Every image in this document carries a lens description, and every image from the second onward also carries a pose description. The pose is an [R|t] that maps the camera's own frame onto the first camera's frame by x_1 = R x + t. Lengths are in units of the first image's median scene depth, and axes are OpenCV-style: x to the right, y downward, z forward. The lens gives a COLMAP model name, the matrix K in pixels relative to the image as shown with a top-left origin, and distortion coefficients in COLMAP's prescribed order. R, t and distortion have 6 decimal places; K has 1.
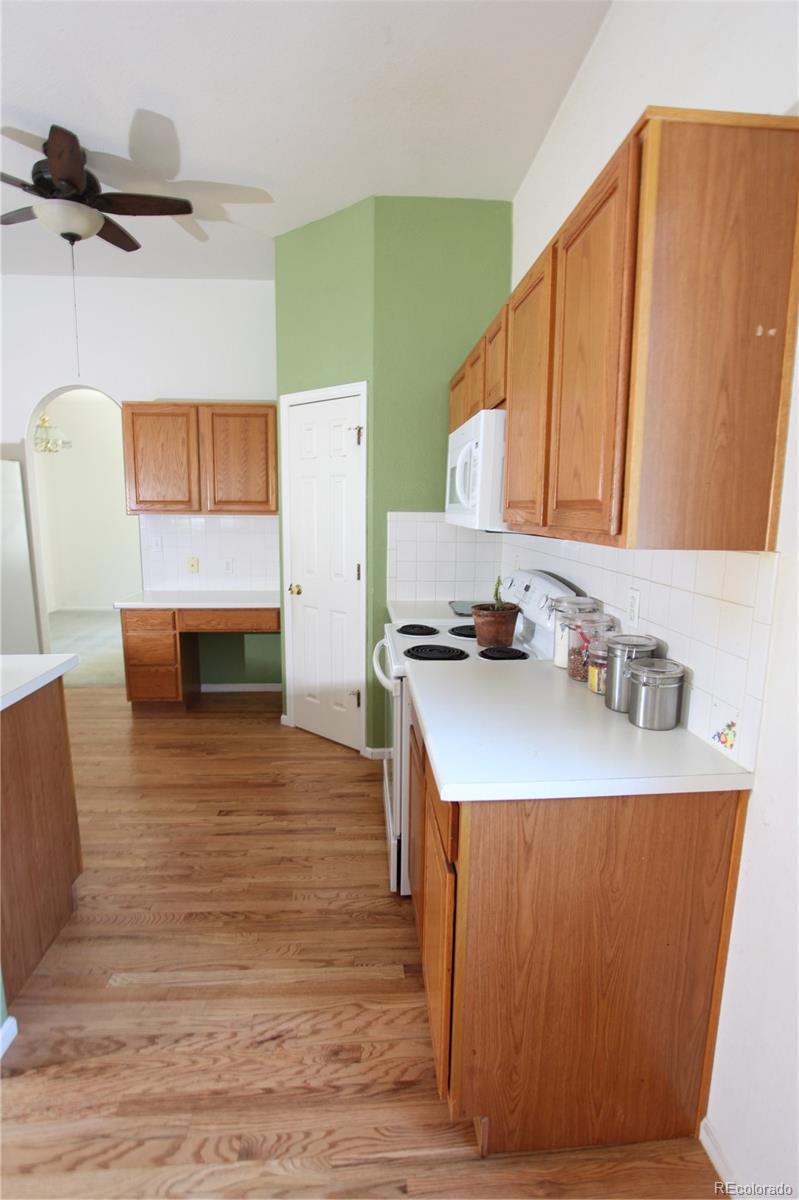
lens RADIAL K [[600.5, 0, 379.9], [0, 600.5, 599.0], [0, 0, 1]] dist [-0.023604, 0.001784]
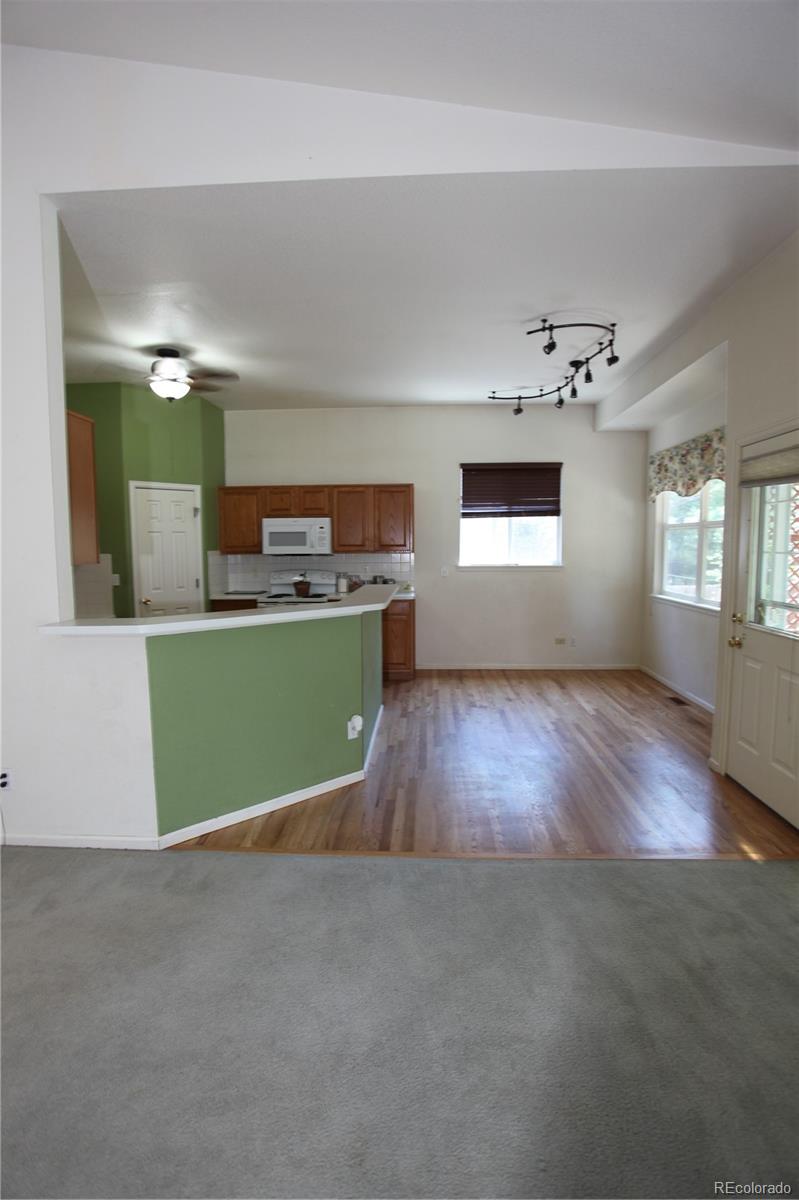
lens RADIAL K [[584.2, 0, 399.5], [0, 584.2, 600.0], [0, 0, 1]] dist [-0.067229, 0.027923]
pose [[0.100579, -0.102409, 0.989645, -1.495124], [0.162581, 0.983010, 0.085199, -0.038098], [-0.981555, 0.152328, 0.115520, 0.154161]]
